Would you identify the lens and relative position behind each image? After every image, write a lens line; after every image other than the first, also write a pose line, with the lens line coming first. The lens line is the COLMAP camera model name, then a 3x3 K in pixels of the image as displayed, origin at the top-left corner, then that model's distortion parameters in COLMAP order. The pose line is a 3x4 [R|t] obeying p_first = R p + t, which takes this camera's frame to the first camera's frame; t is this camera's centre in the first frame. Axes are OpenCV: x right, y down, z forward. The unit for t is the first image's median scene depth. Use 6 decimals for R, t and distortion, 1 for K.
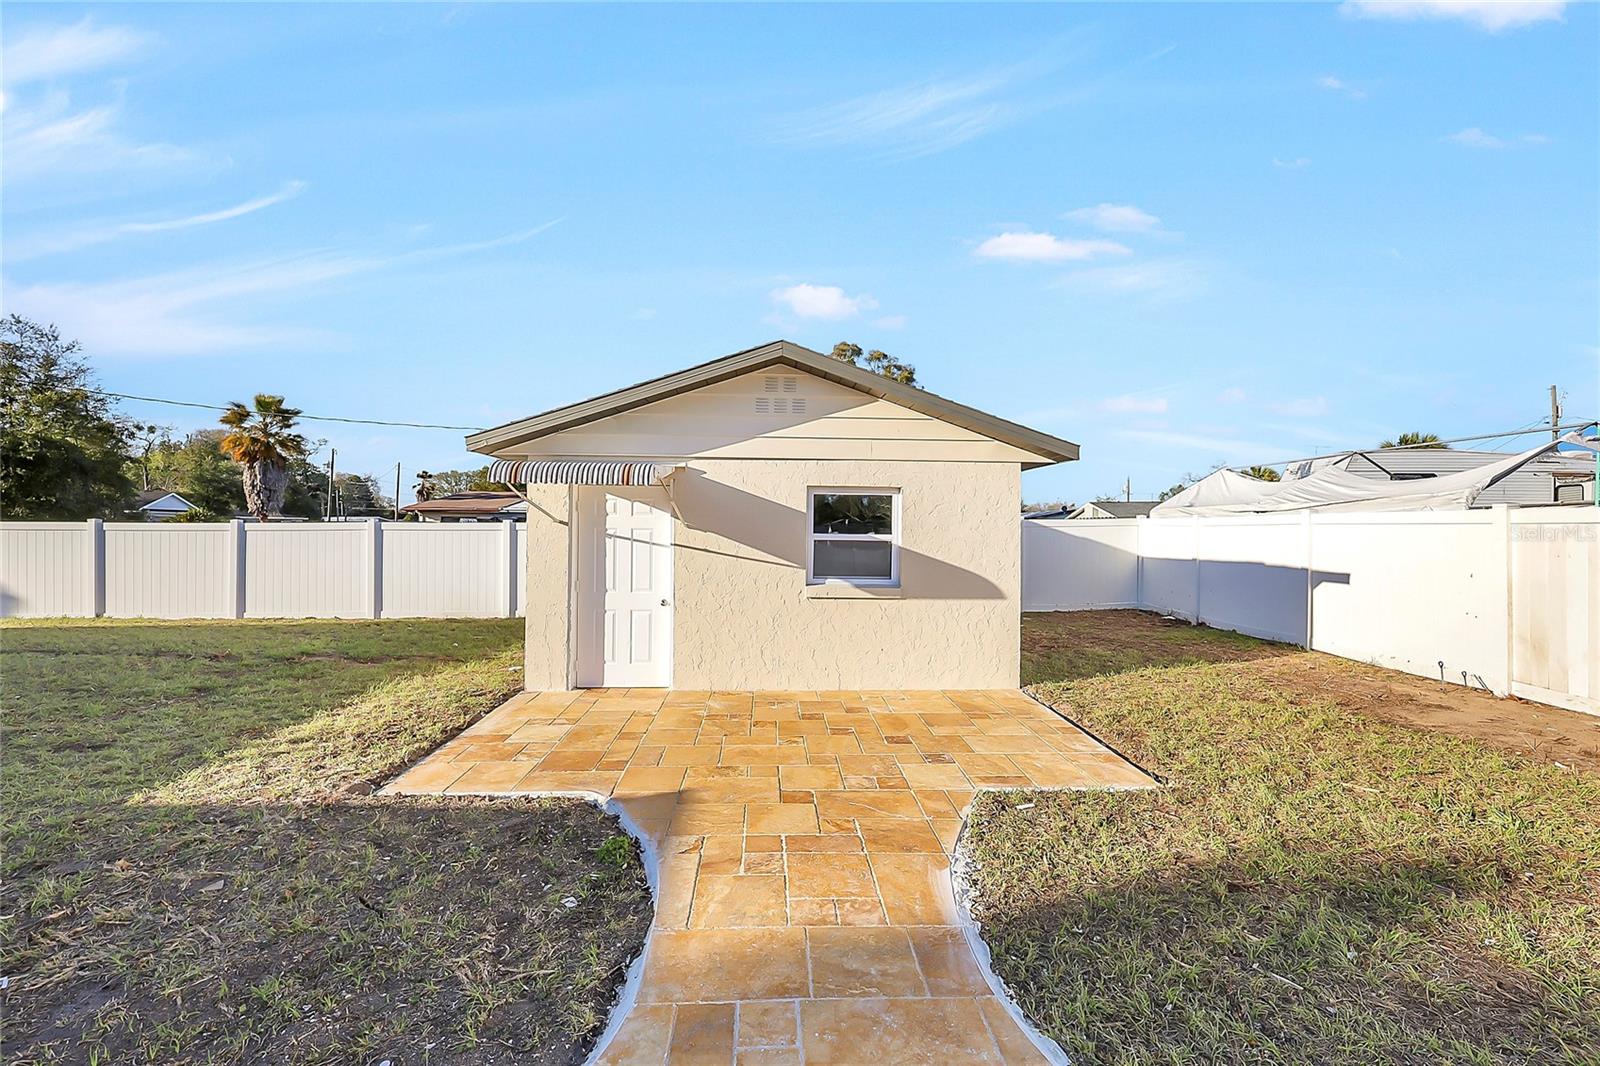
lens RADIAL K [[645.3, 0, 809.0], [0, 645.3, 529.0], [0, 0, 1]] dist [0.002680, 0.000356]
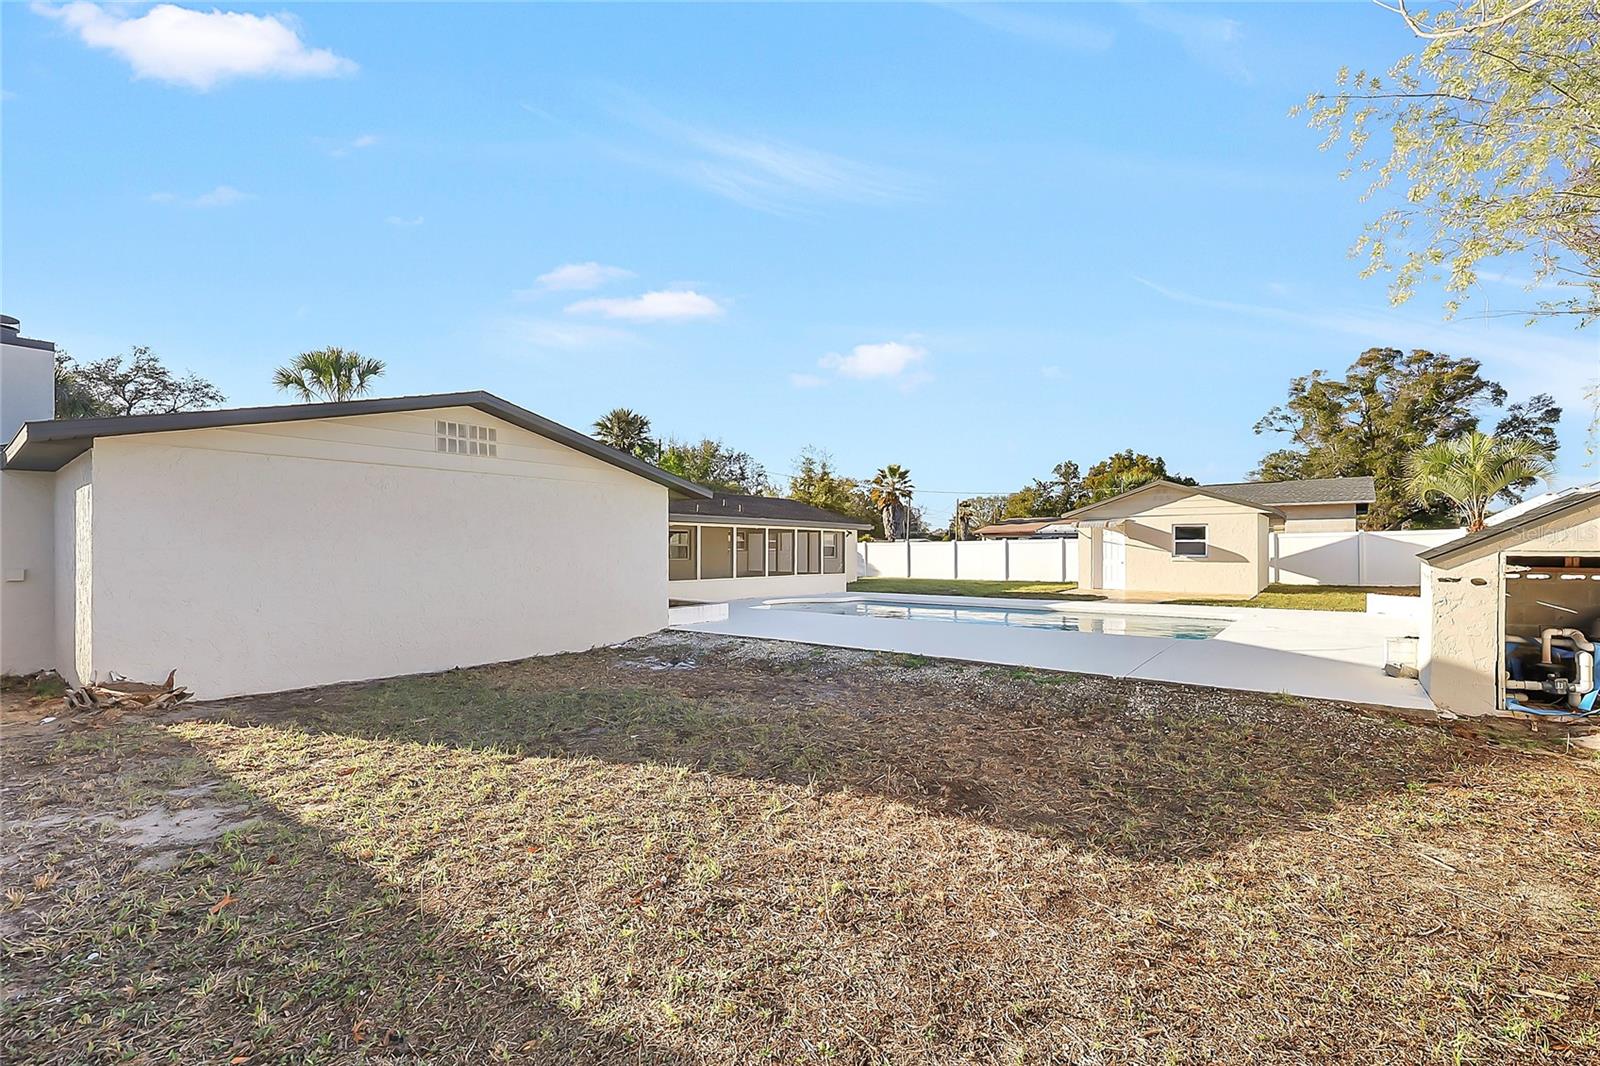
lens RADIAL K [[645.3, 0, 810.0], [0, 645.3, 541.0], [0, 0, 1]] dist [0.002680, 0.000356]
pose [[0.724409, -0.018826, -0.689114, 0.772031], [0.011995, 0.999820, -0.014705, 0.031882], [0.689266, 0.002386, 0.724504, -2.130245]]
